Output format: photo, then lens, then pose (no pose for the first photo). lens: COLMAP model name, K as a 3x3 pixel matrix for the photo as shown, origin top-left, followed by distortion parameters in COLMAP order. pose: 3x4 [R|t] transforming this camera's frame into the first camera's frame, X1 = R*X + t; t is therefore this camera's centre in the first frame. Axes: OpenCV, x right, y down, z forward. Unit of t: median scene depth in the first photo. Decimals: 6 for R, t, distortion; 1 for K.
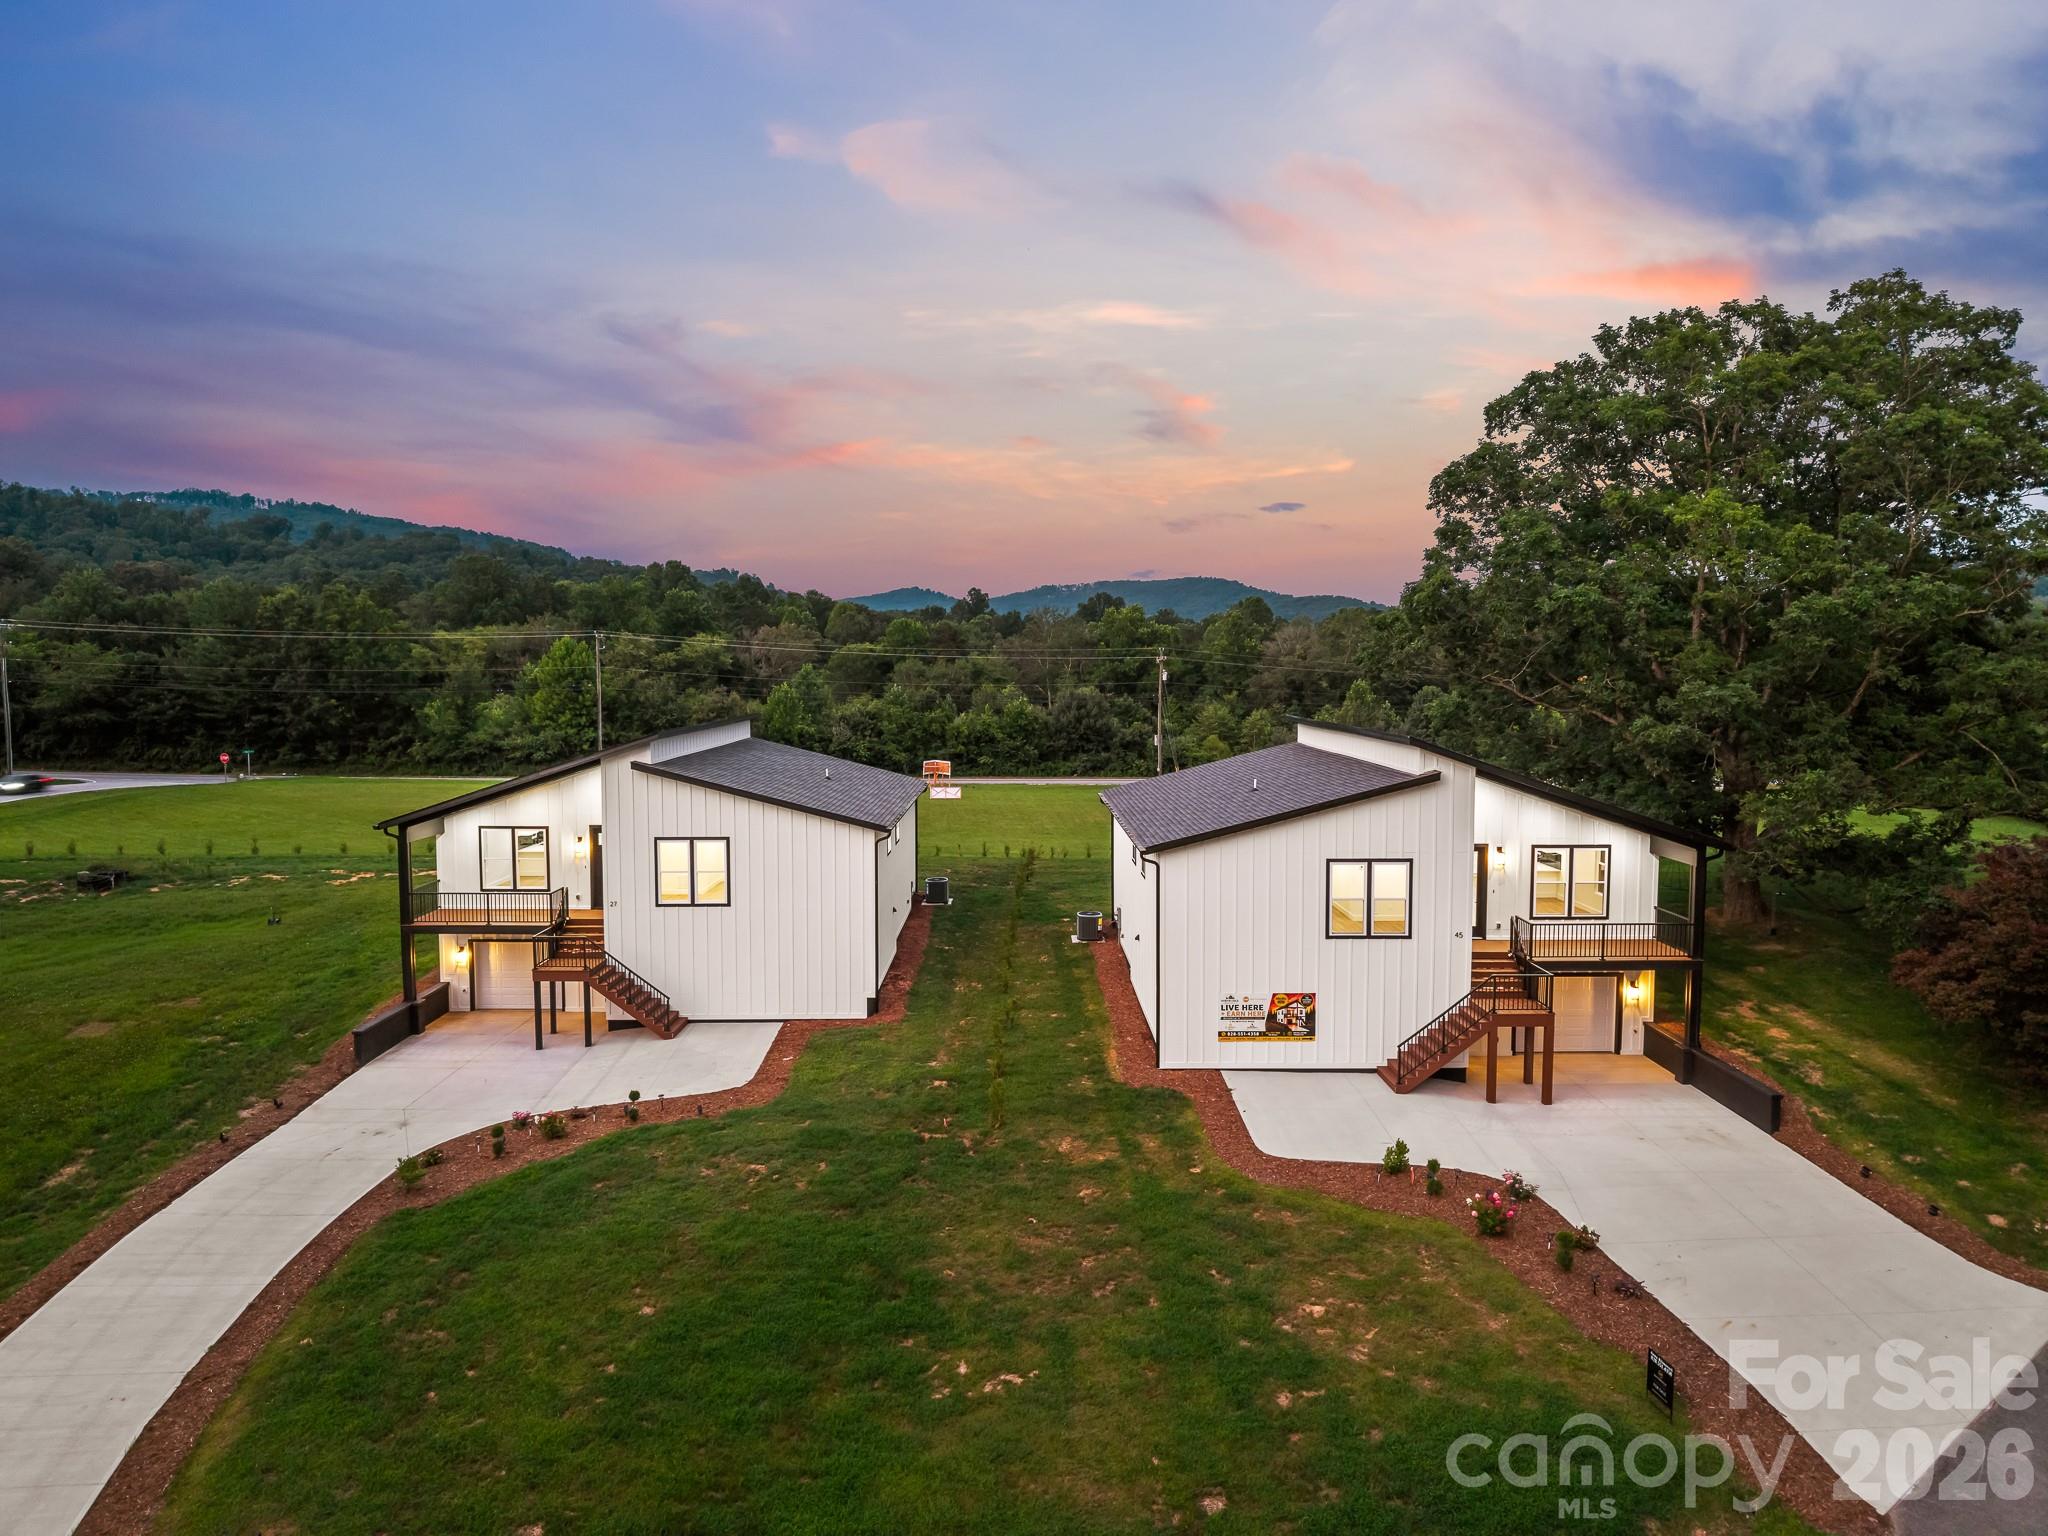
lens RADIAL K [[1400.4, 0, 1083.1], [0, 1400.4, 765.3], [0, 0, 1]] dist [-0.003627, -0.001473]
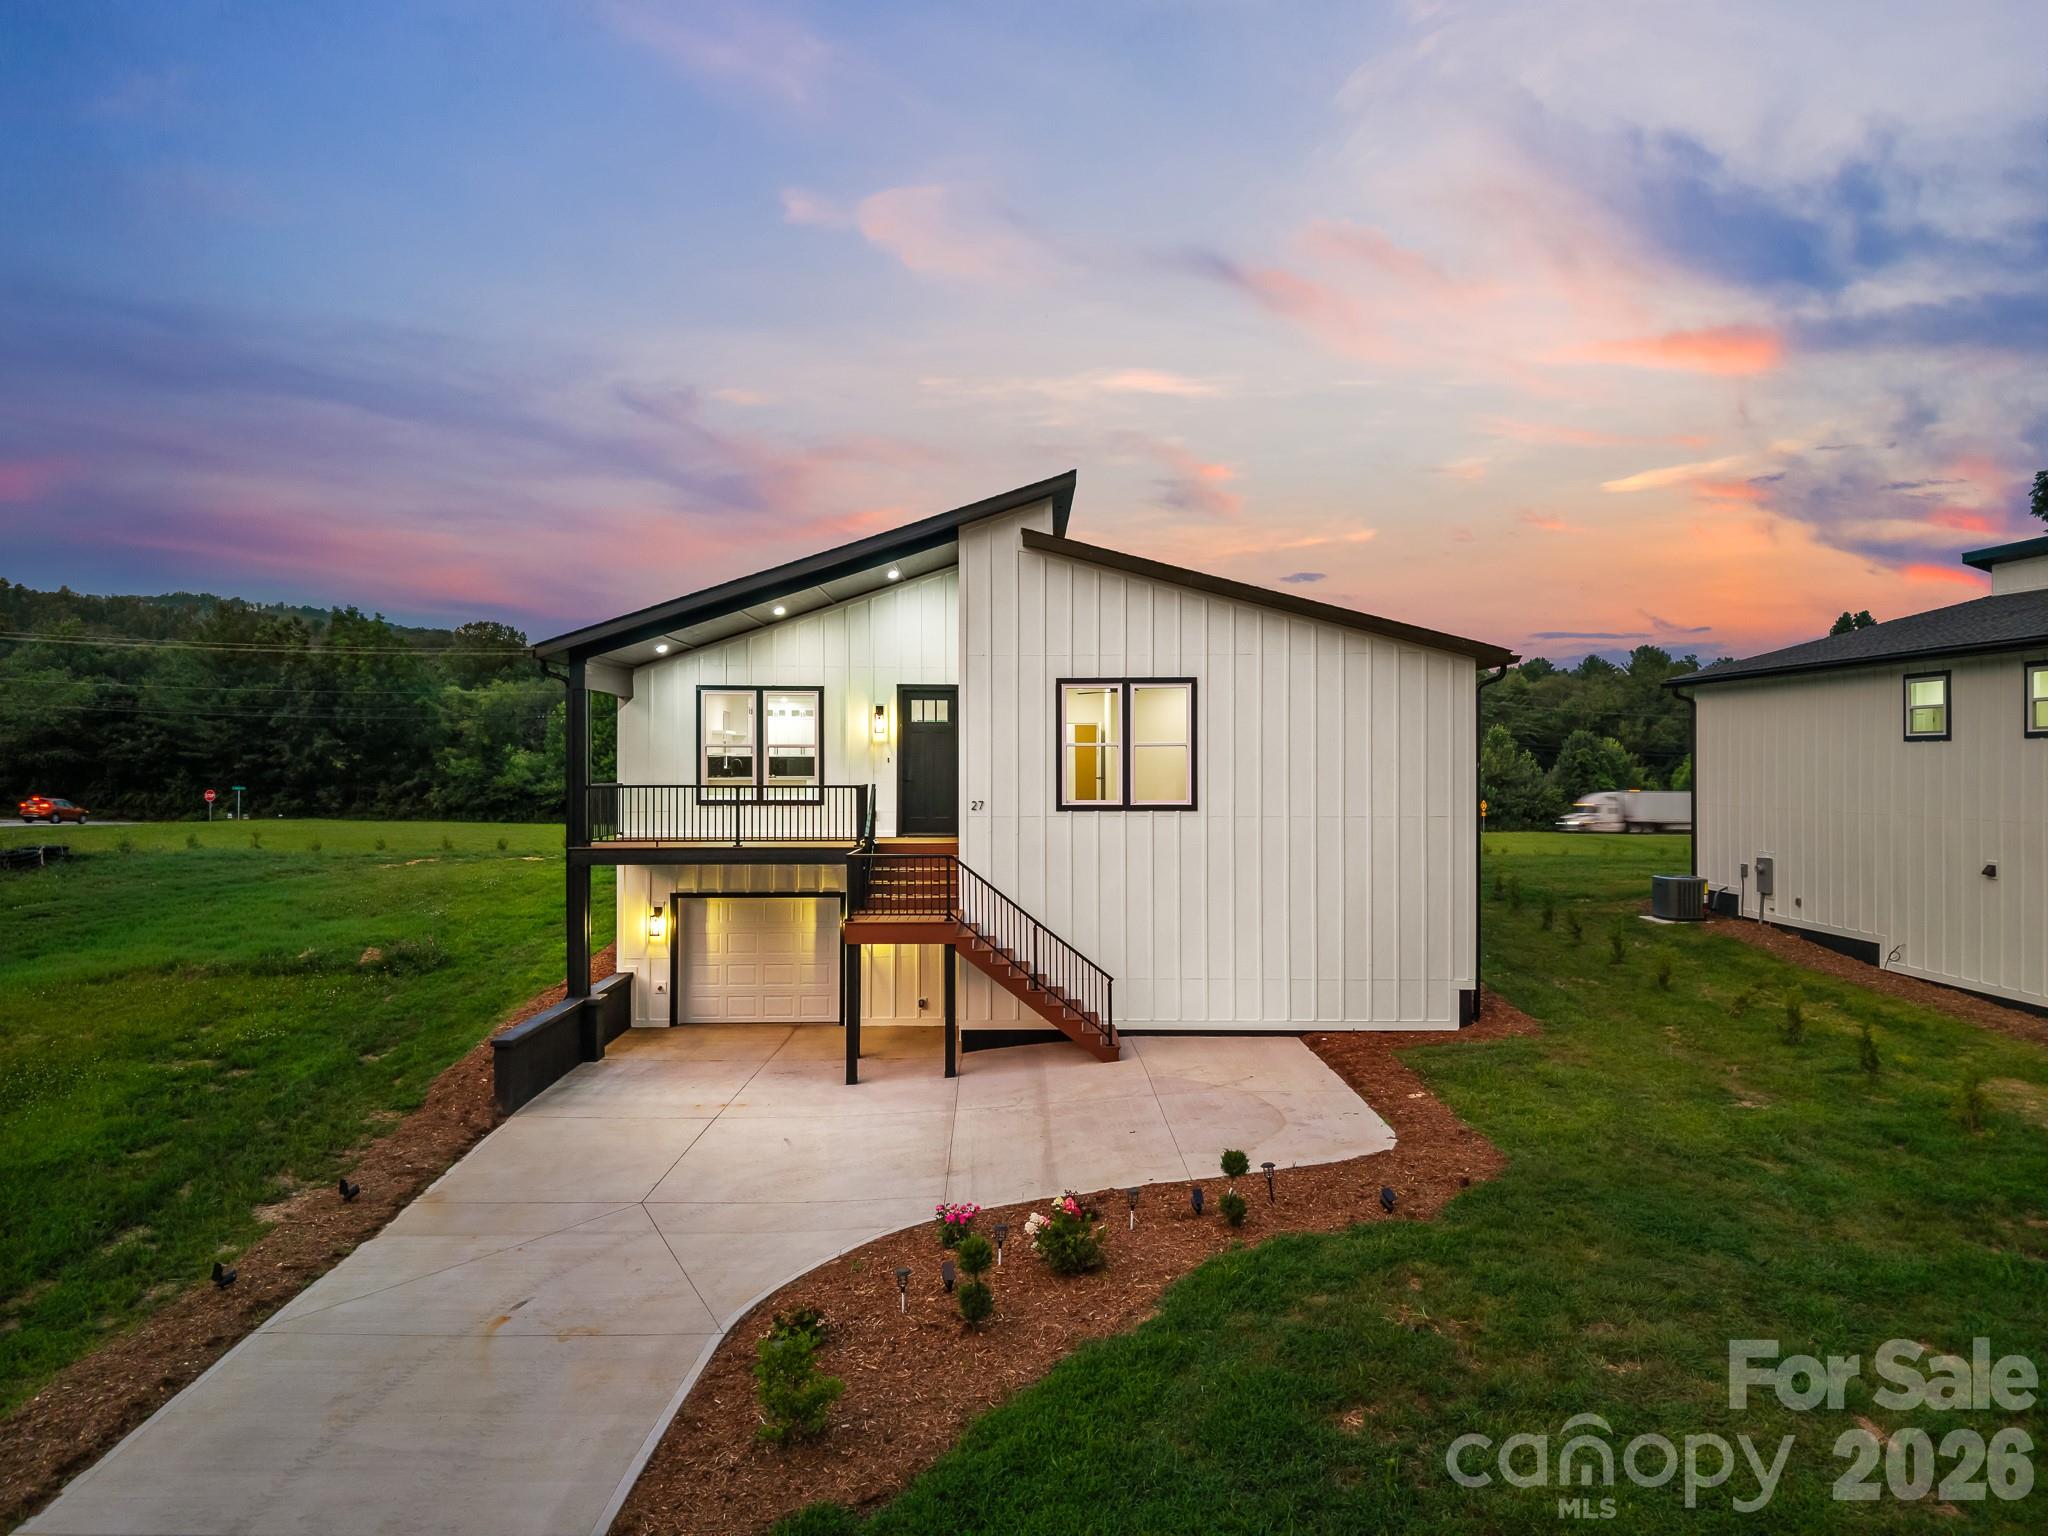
lens RADIAL K [[1365.7, 0, 979.2], [0, 1365.7, 771.3], [0, 0, 1]] dist [0.007117, -0.002223]
pose [[0.999343, -0.013635, -0.033594, -0.128449], [0.010600, 0.995983, -0.088916, 0.053794], [0.034671, 0.088501, 0.995472, 0.203086]]
